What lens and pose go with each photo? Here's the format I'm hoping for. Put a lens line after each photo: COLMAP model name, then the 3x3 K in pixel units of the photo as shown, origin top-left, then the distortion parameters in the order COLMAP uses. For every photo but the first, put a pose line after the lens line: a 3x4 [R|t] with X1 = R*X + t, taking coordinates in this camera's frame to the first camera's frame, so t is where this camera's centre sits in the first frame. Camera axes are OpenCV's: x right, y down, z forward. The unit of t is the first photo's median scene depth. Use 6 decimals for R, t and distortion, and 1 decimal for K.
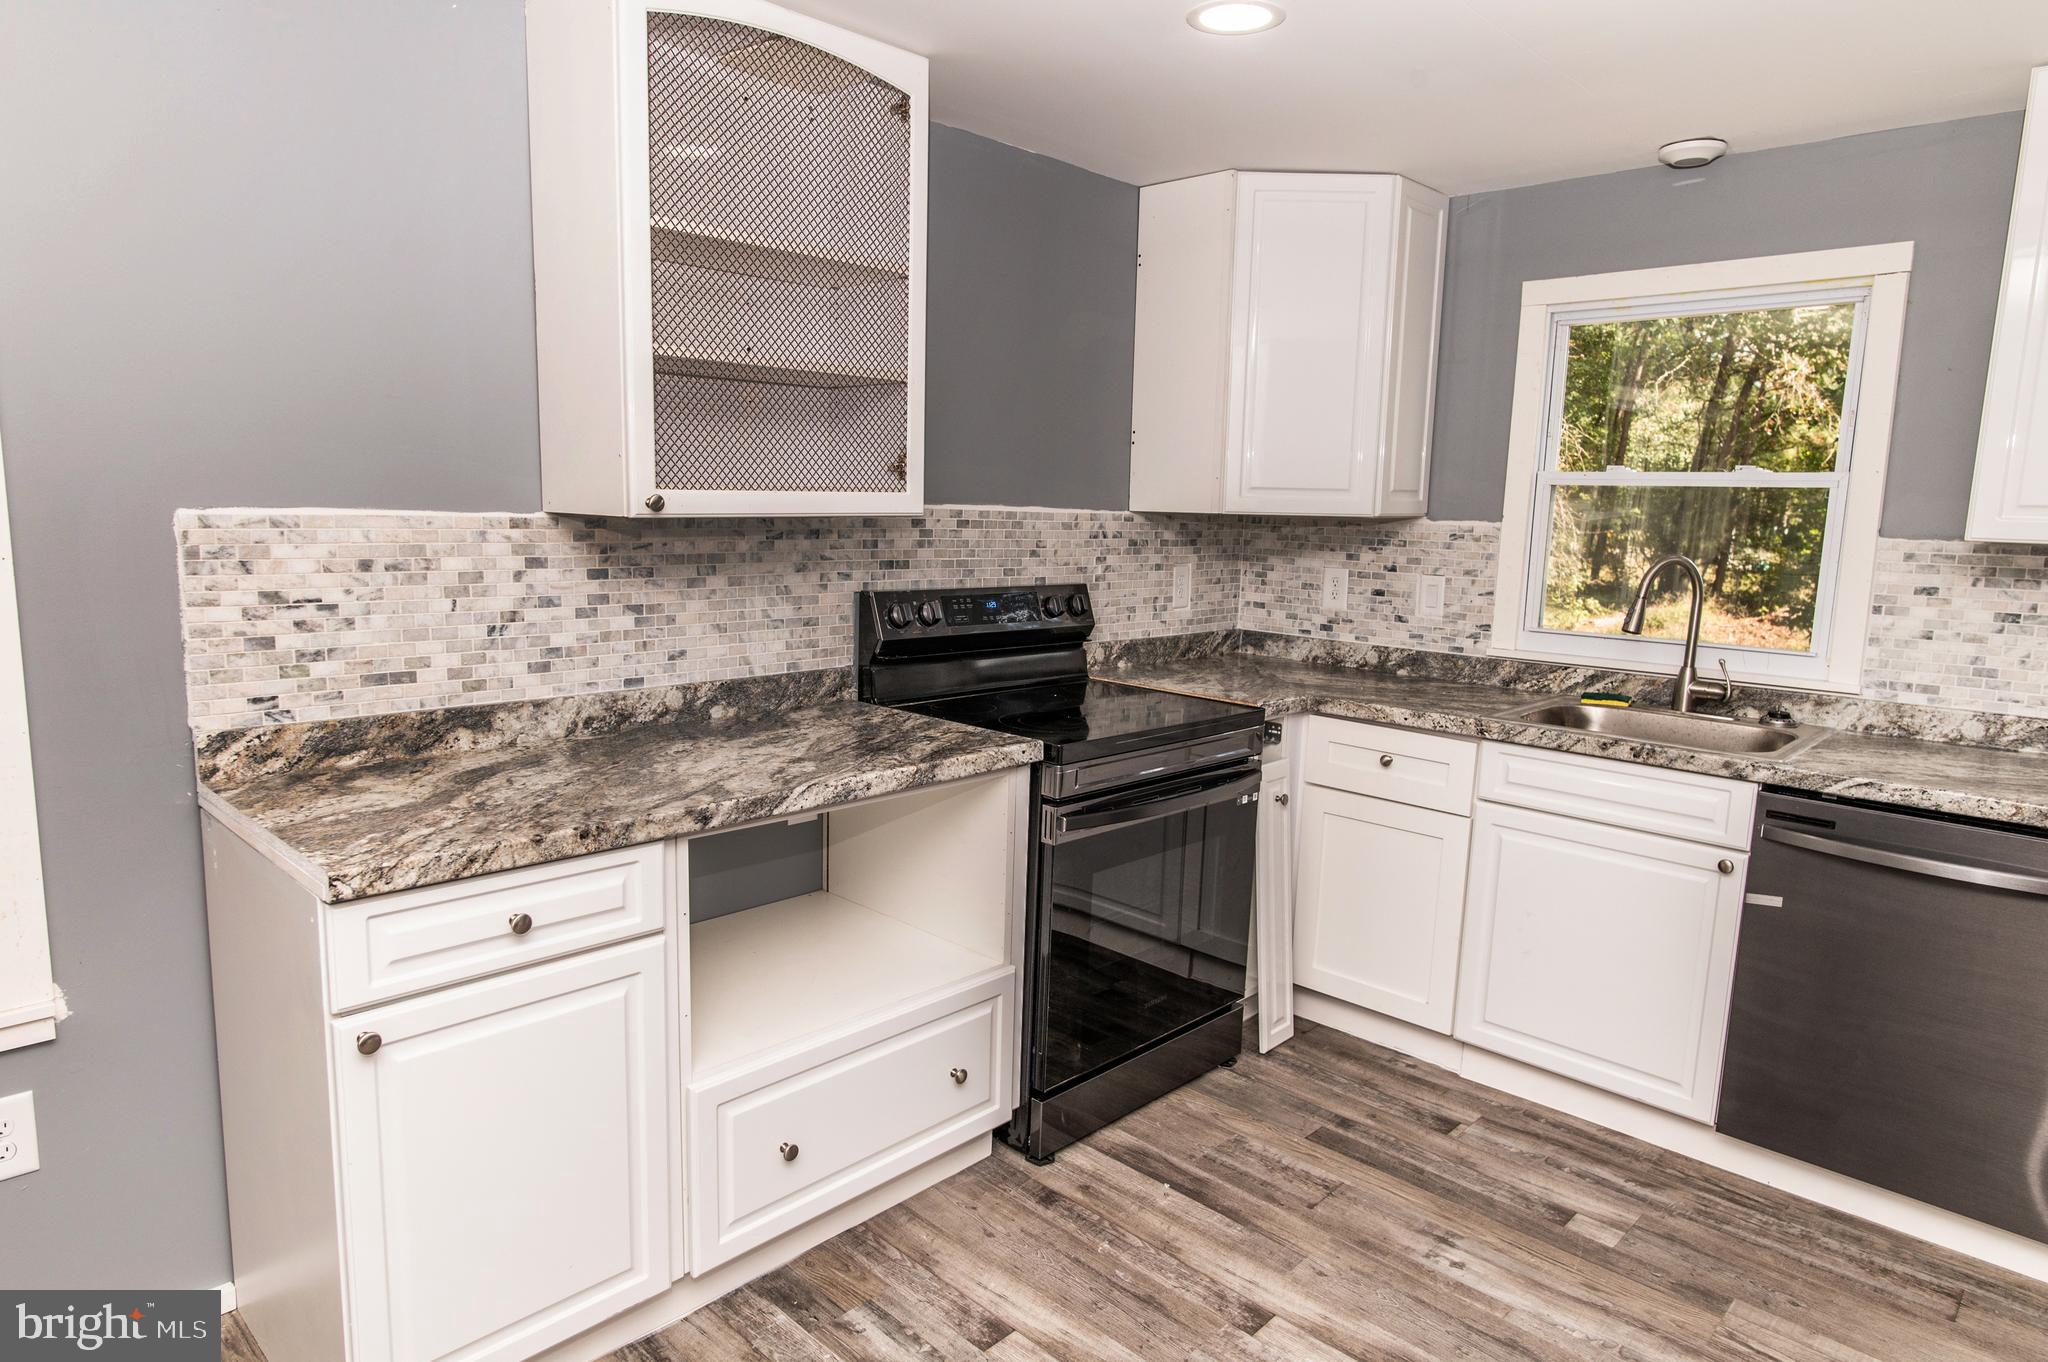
lens RADIAL K [[1222.3, 0, 1004.1], [0, 1222.3, 681.1], [0, 0, 1]] dist [-0.004100, 0.001619]
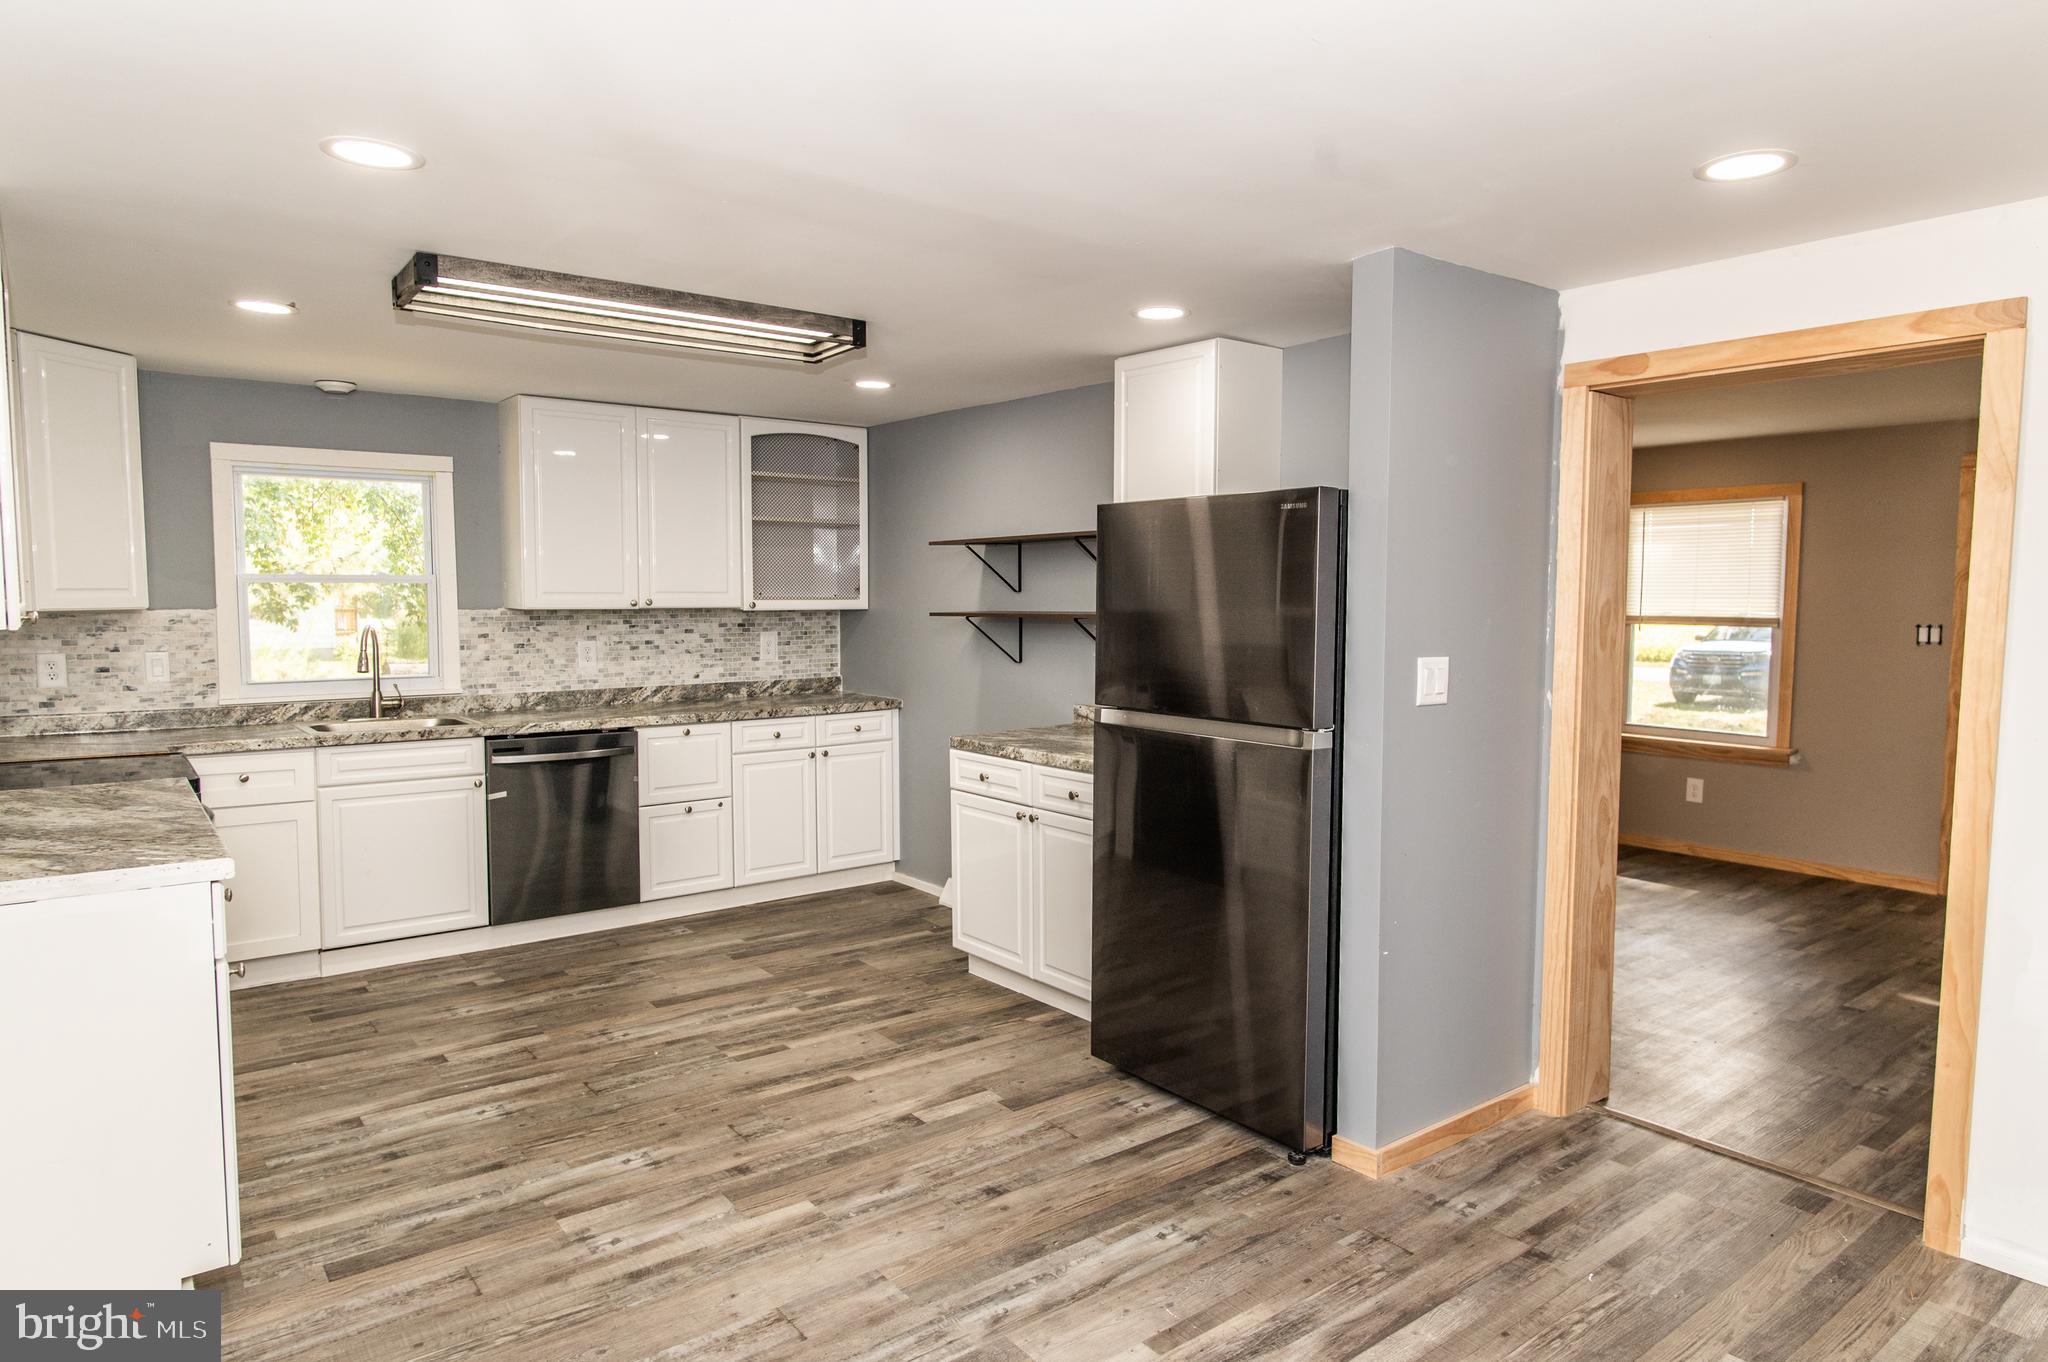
lens RADIAL K [[1221.5, 0, 1054.3], [0, 1221.5, 680.8], [0, 0, 1]] dist [-0.004205, 0.000909]
pose [[0.125068, -0.094882, 0.987601, -1.045585], [0.149900, 0.985797, 0.075726, -0.013935], [-0.980759, 0.138570, 0.137515, -0.147263]]
